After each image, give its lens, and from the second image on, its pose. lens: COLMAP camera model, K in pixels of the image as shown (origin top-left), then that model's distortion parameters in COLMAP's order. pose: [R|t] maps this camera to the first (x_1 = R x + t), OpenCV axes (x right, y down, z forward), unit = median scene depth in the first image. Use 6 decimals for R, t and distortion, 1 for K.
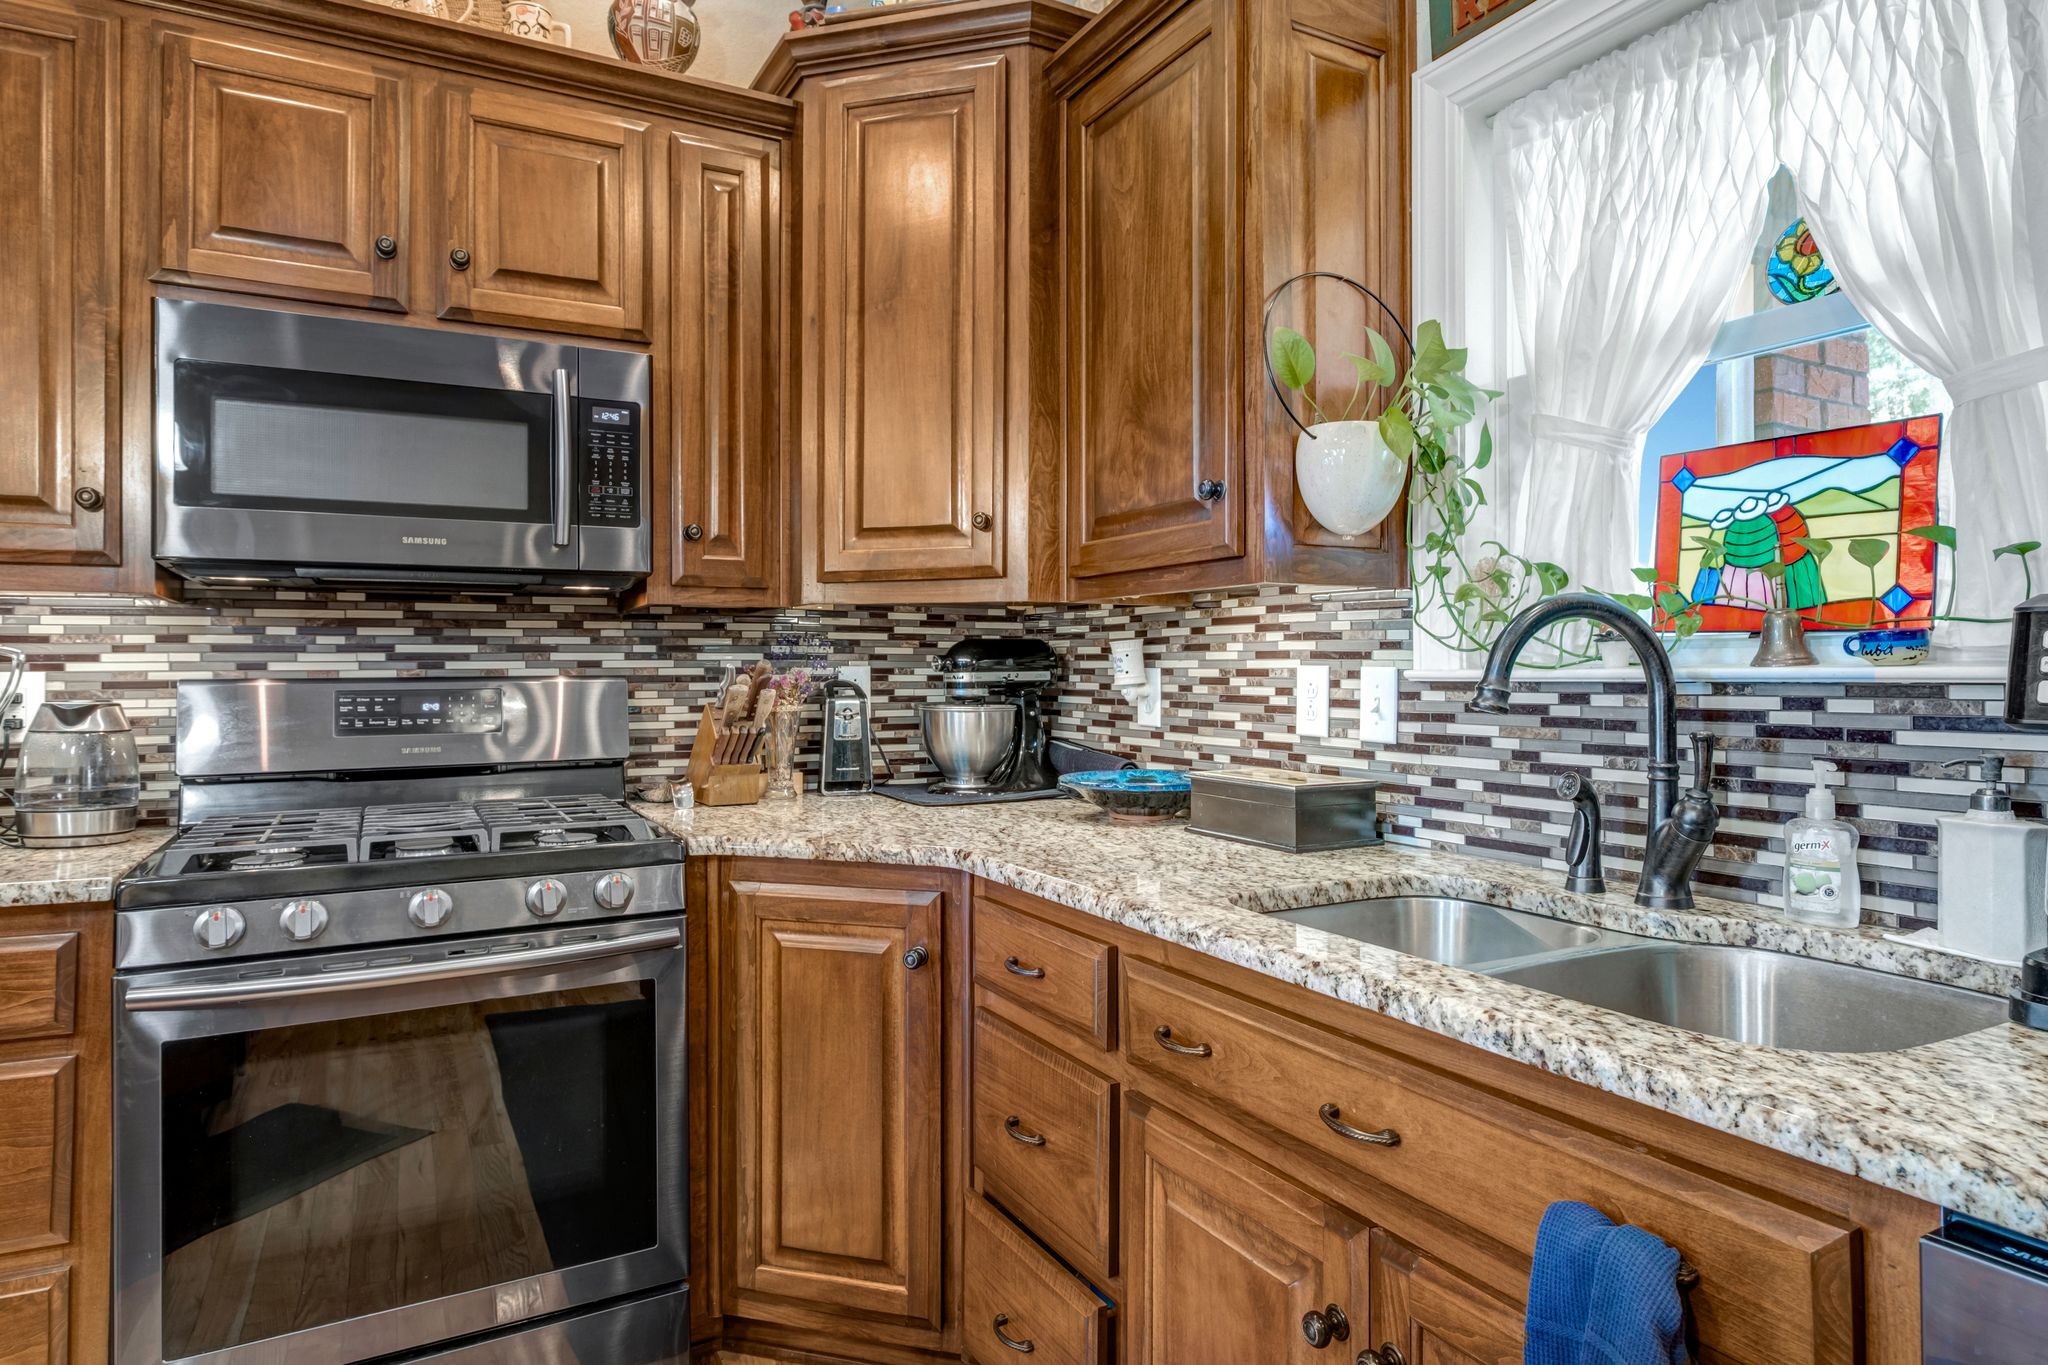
lens RADIAL K [[1188.0, 0, 1034.1], [0, 1188.0, 656.7], [0, 0, 1]] dist [-0.000584, 0.000417]
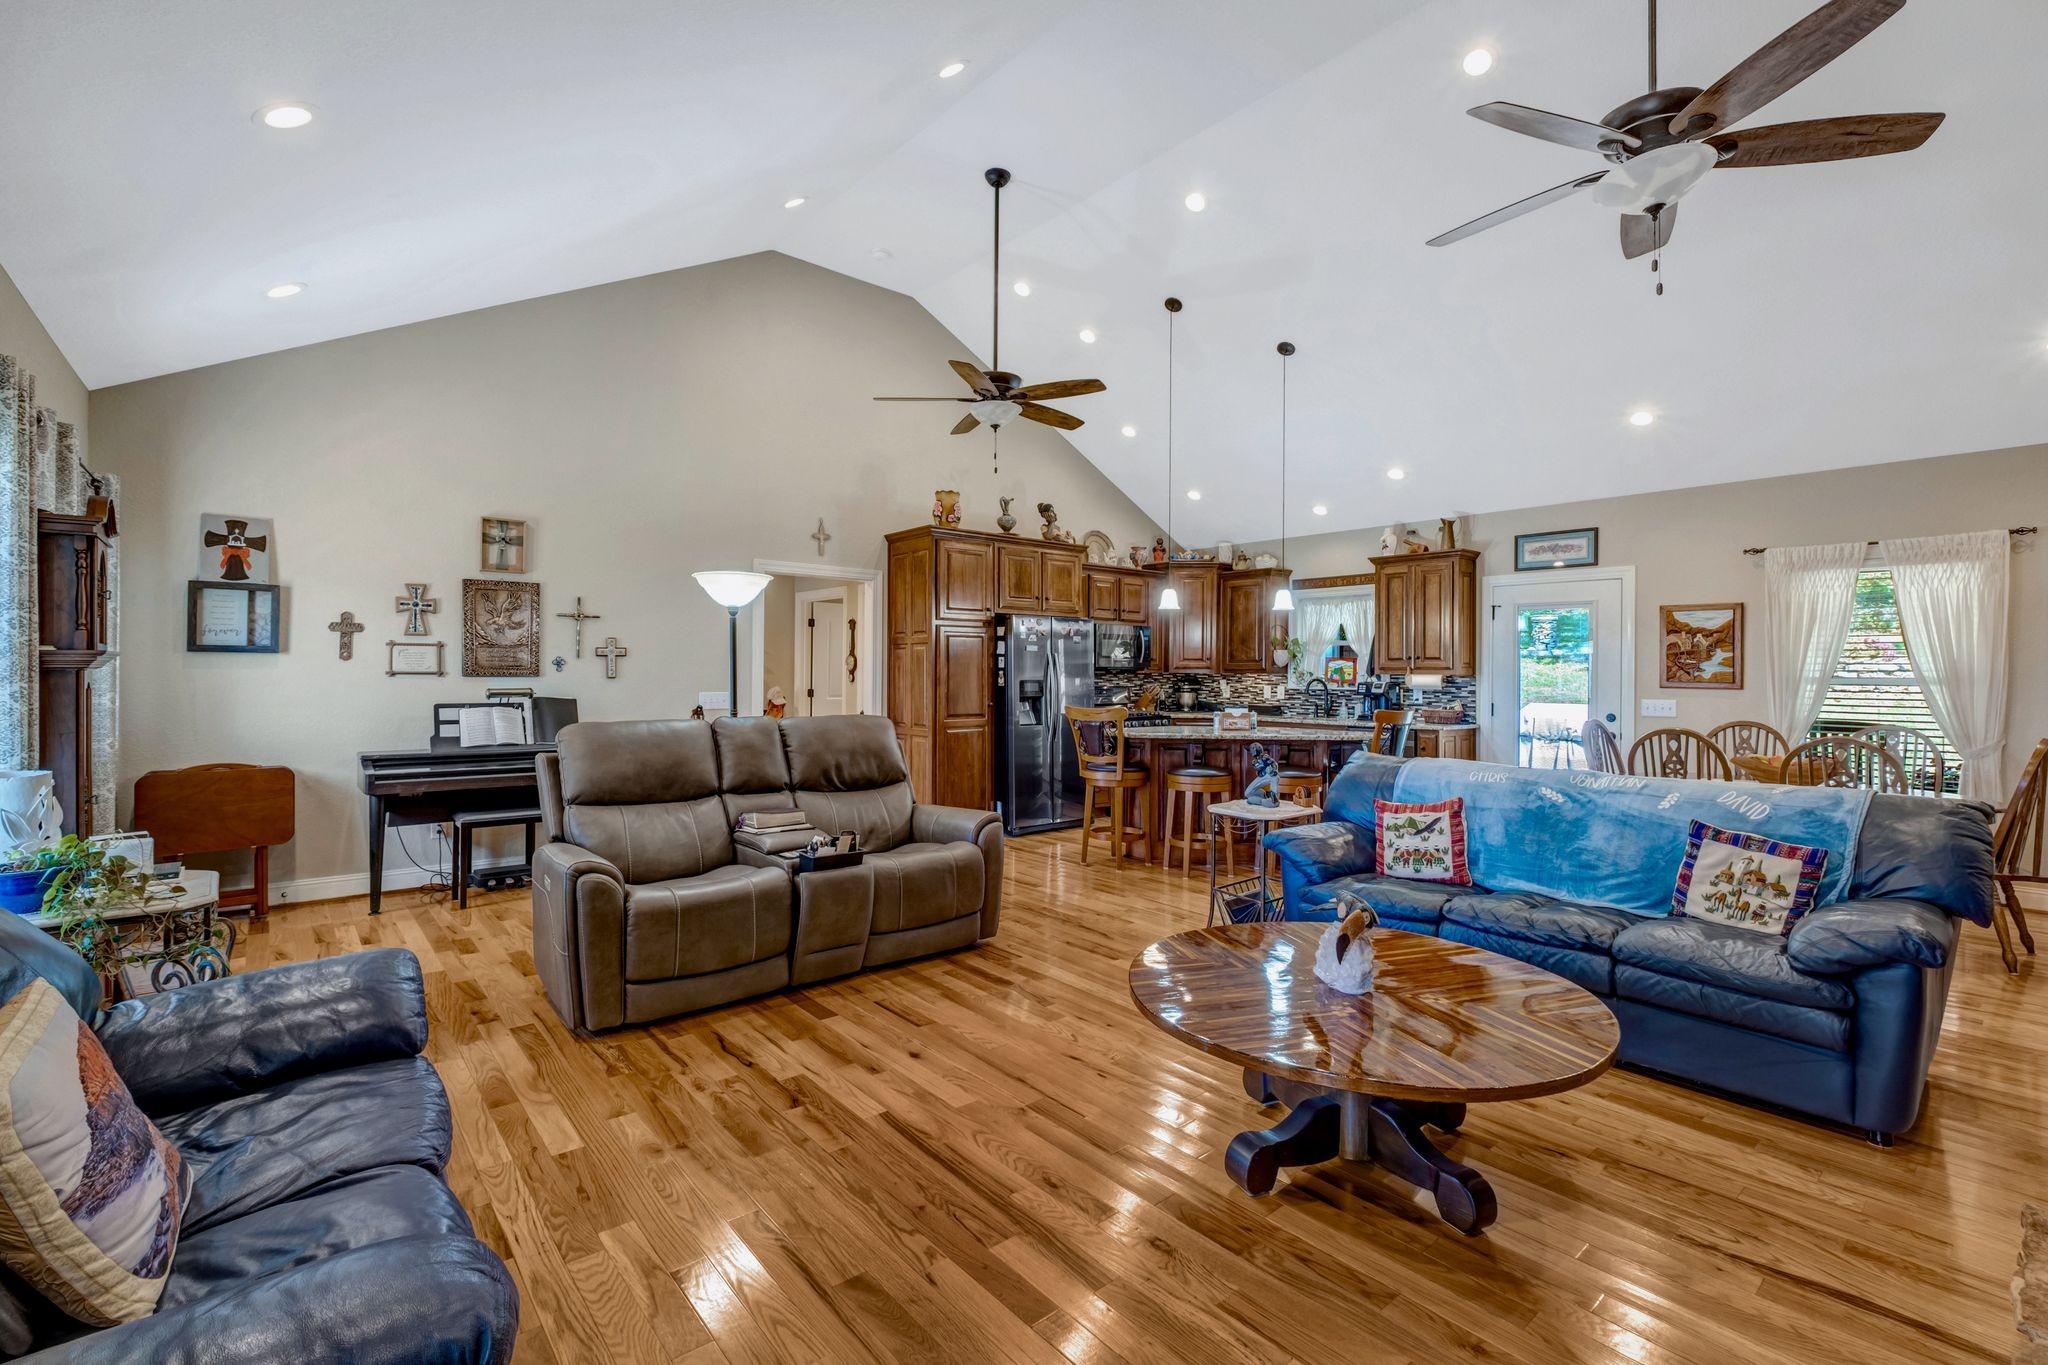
lens RADIAL K [[897.2, 0, 1024.0], [0, 897.2, 682.5], [0, 0, 1]] dist [-0.001025, -0.000019]
pose [[0.980561, 0.008364, 0.196038, -1.770517], [-0.012575, 0.999716, 0.020246, -0.081694], [-0.195813, -0.022318, 0.980387, -3.019263]]
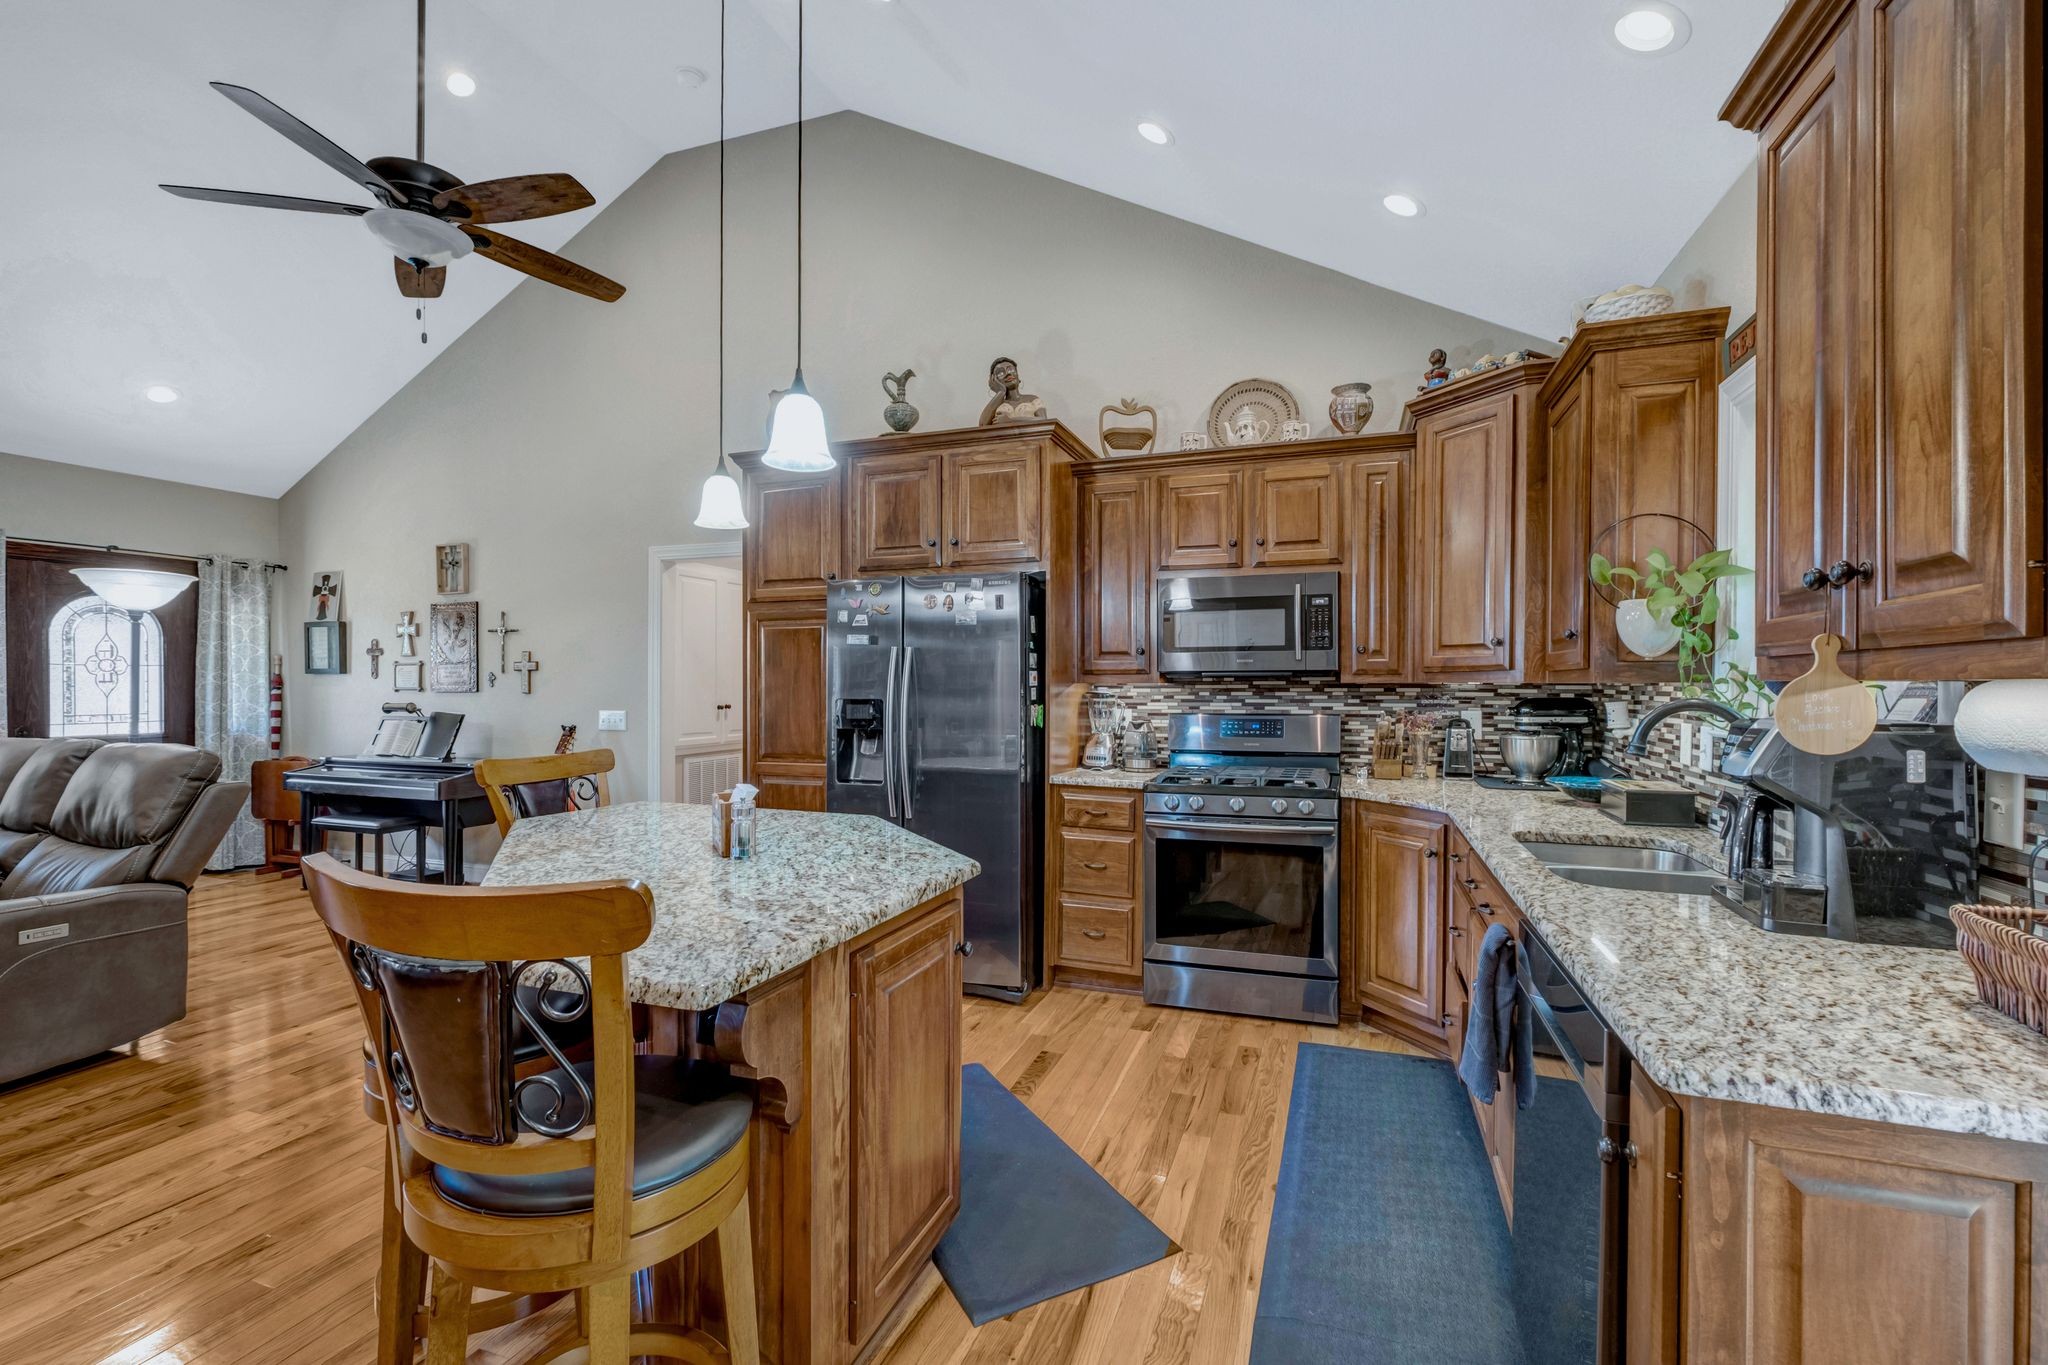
lens RADIAL K [[892.9, 0, 1024.0], [0, 892.9, 682.5], [0, 0, 1]] dist [-0.000952, 0.000332]
pose [[0.659072, 0.002019, -0.752078, 0.575670], [0.005671, 0.999955, 0.007655, -0.067247], [0.752059, -0.009311, 0.659030, -0.569126]]
